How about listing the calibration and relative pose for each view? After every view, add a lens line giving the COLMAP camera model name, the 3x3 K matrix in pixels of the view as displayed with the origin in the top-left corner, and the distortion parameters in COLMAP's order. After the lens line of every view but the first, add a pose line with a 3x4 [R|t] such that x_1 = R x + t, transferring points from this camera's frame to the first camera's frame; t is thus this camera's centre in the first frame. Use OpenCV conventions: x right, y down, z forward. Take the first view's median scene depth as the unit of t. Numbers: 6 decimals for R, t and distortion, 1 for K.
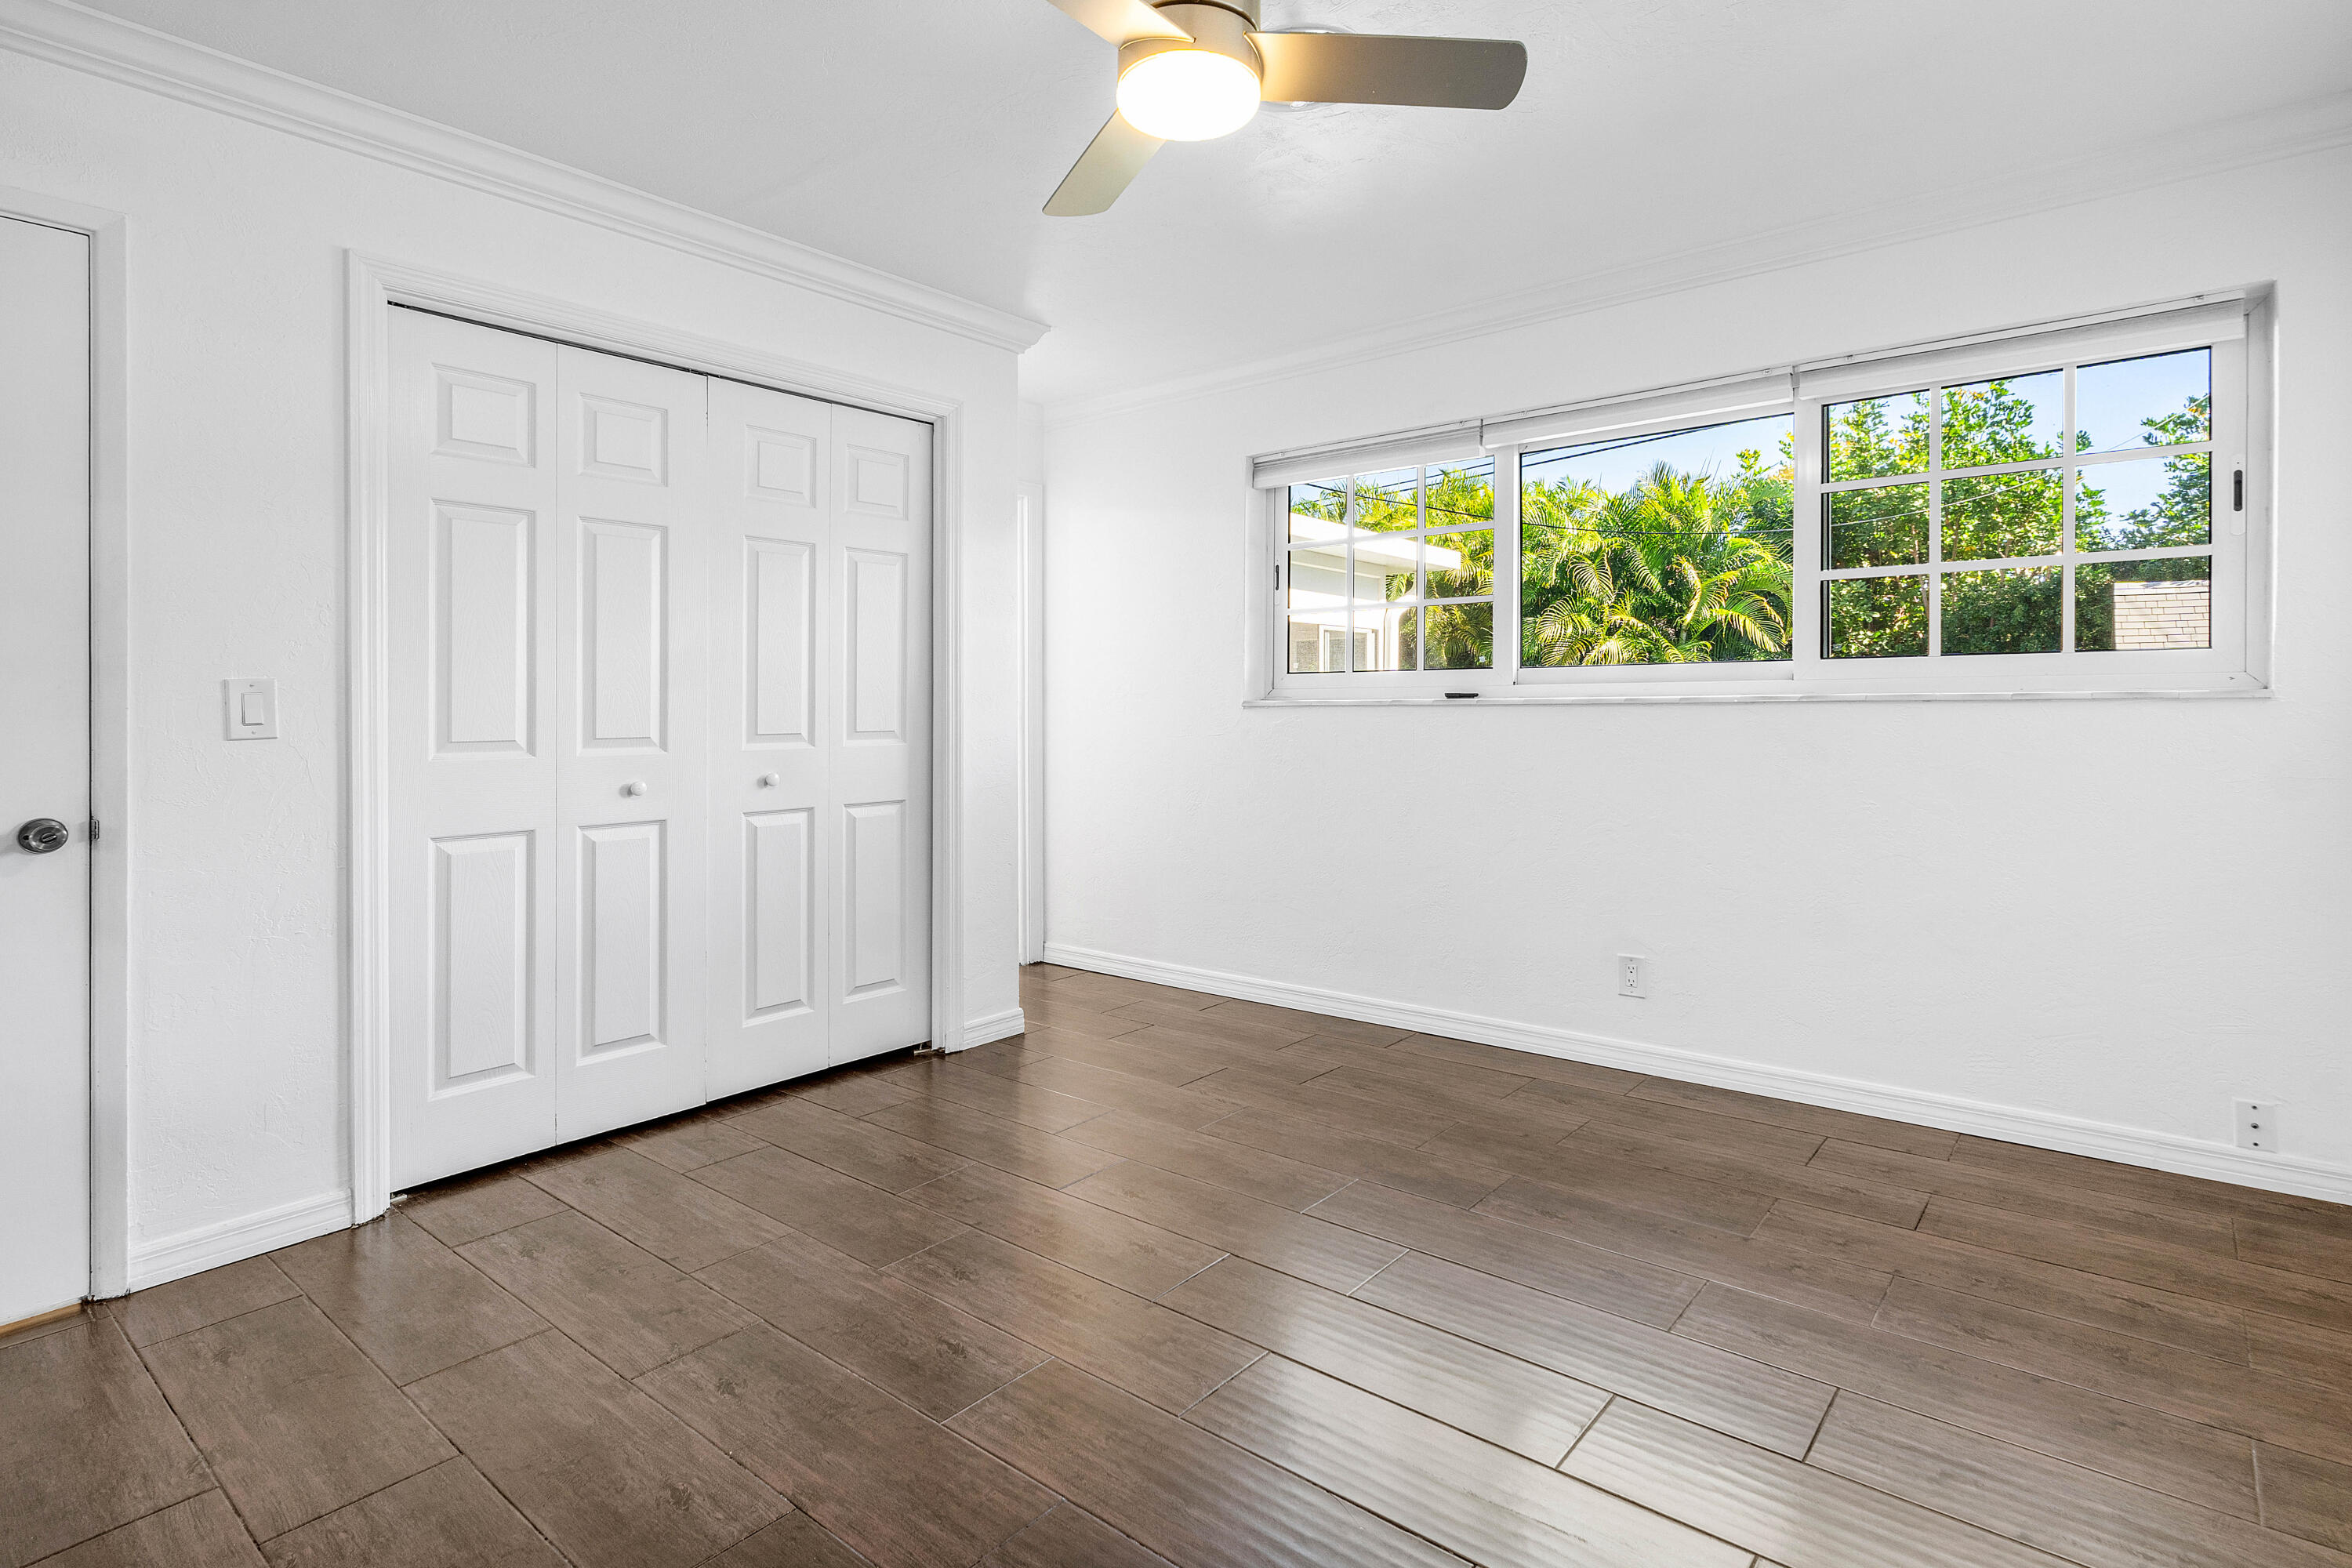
lens RADIAL K [[1181.6, 0, 1227.8], [0, 1181.6, 697.7], [0, 0, 1]] dist [0.008829, -0.002099]
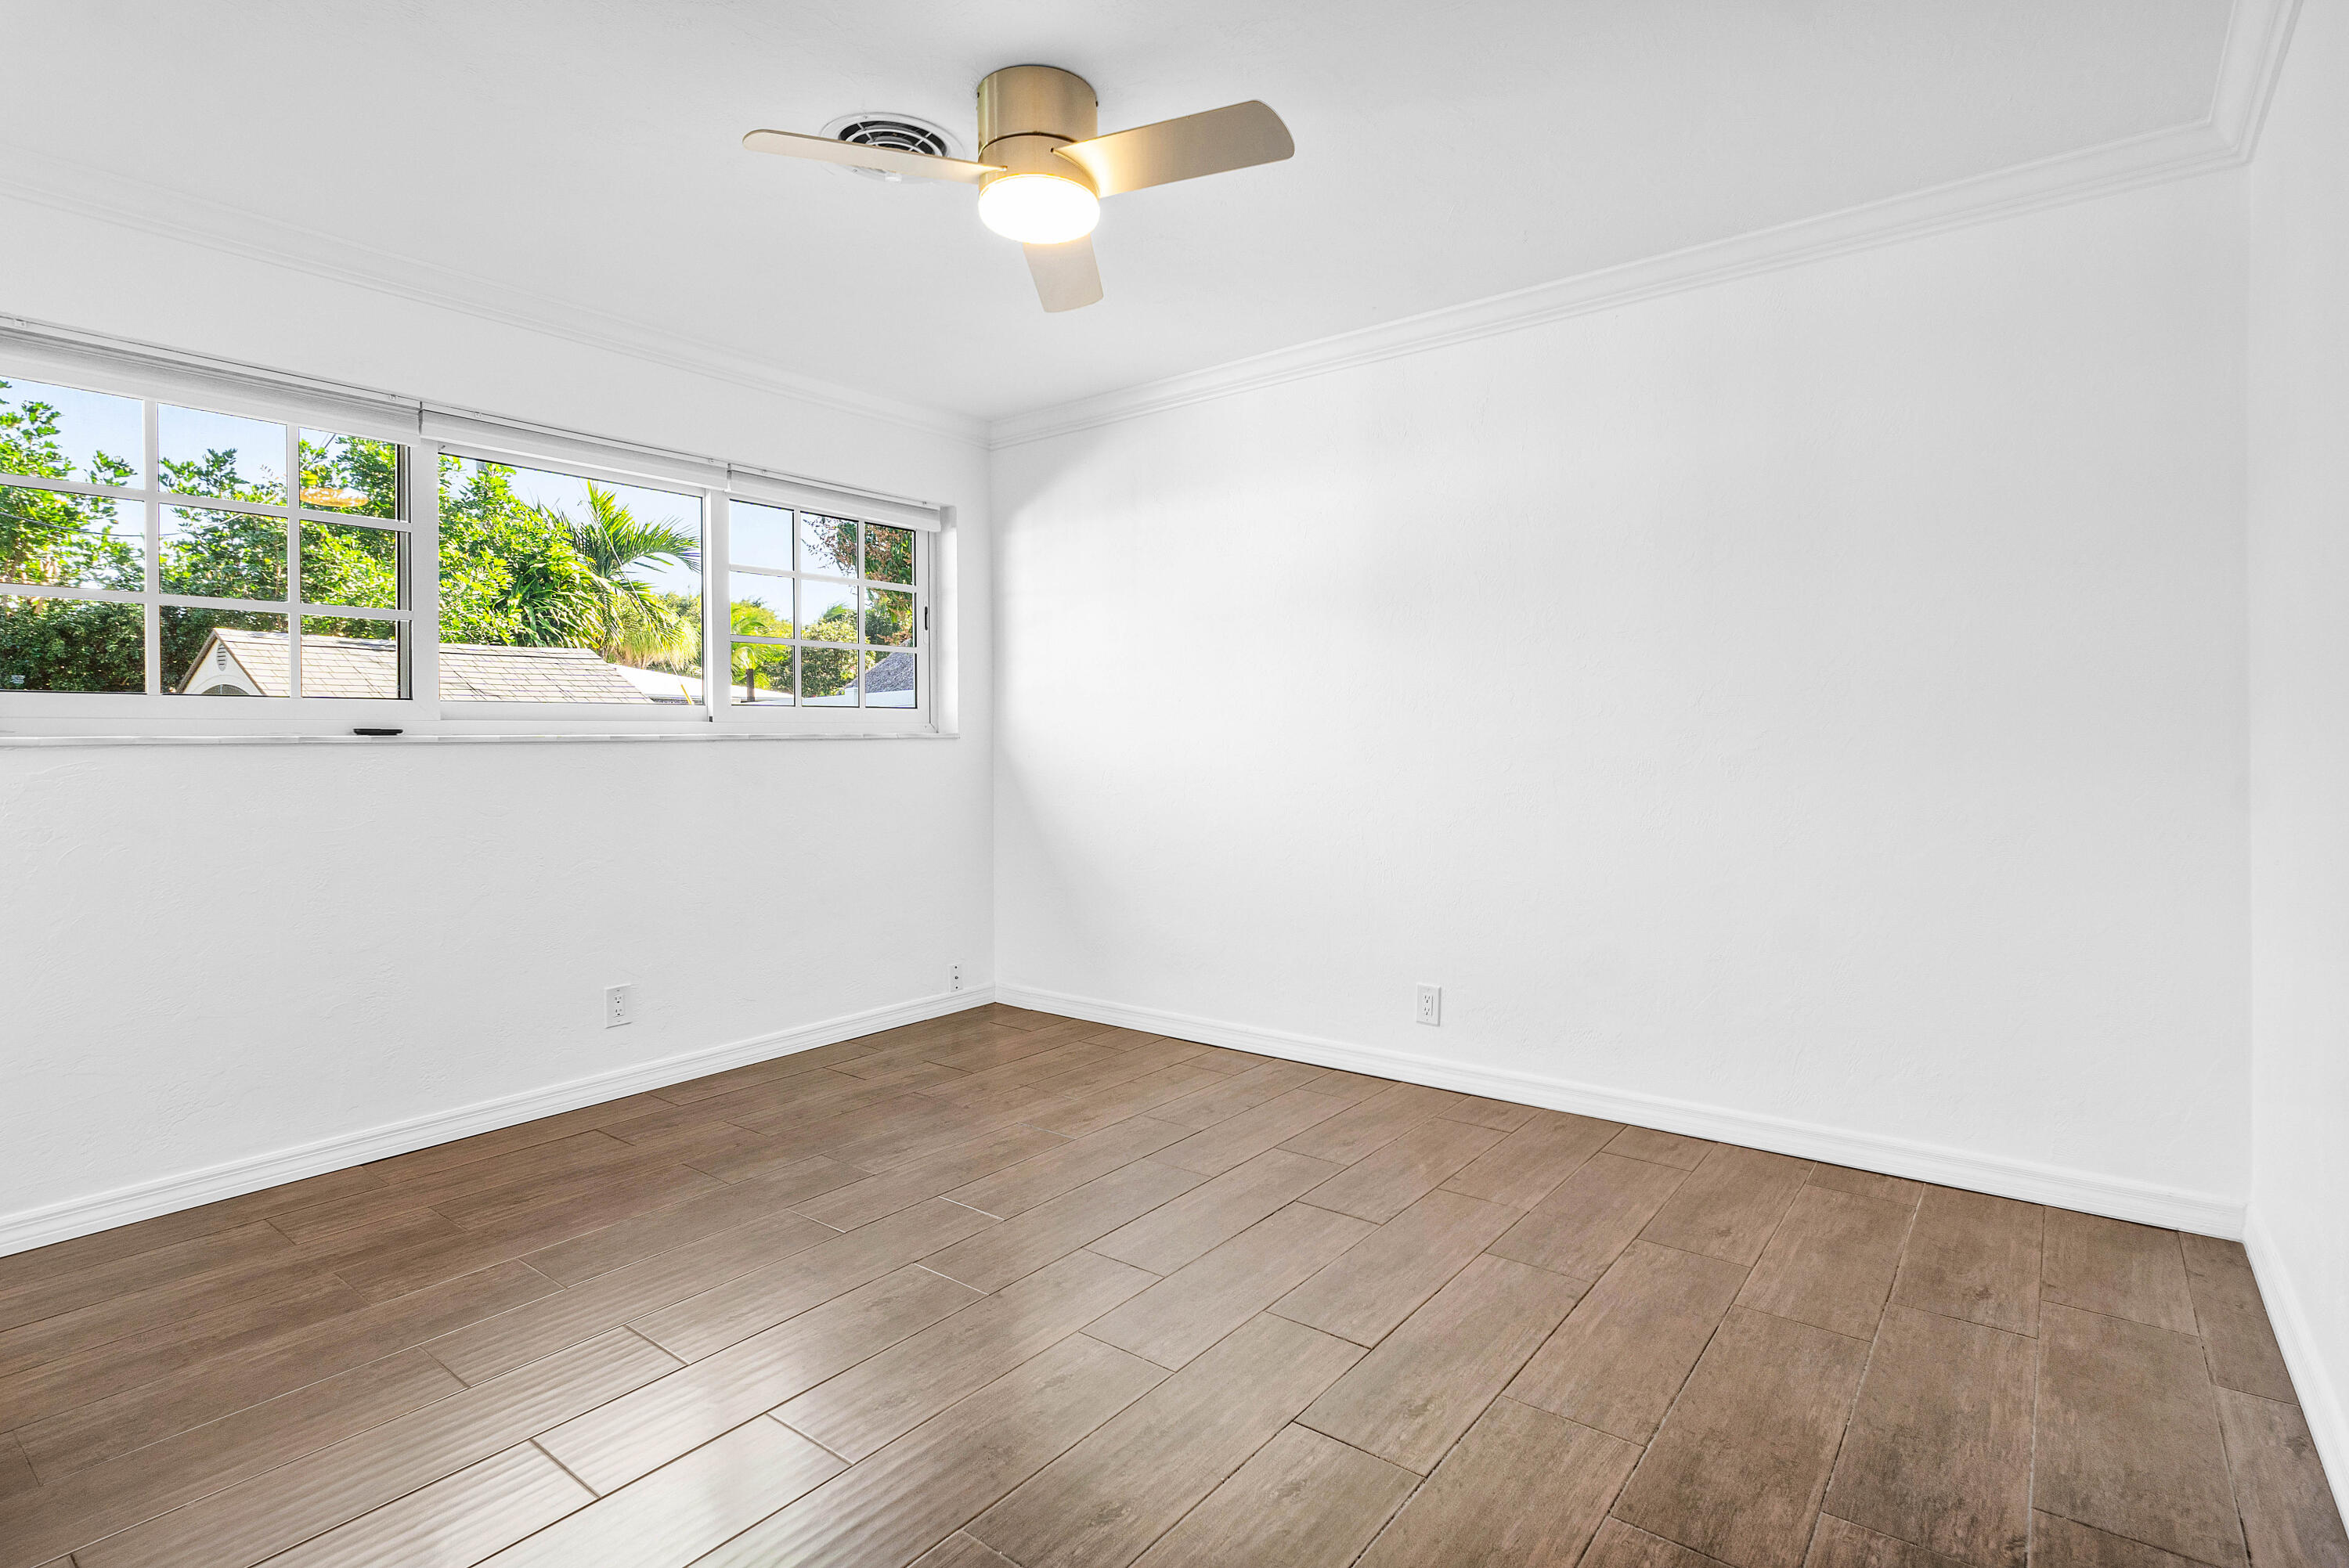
lens RADIAL K [[1179.9, 0, 1176.0], [0, 1179.9, 777.1], [0, 0, 1]] dist [0.008829, -0.002099]
pose [[-0.019748, -0.026966, 0.999441, -0.744586], [0.000305, 0.999636, 0.026978, 0.007828], [-0.999805, 0.000837, -0.019733, 0.567713]]
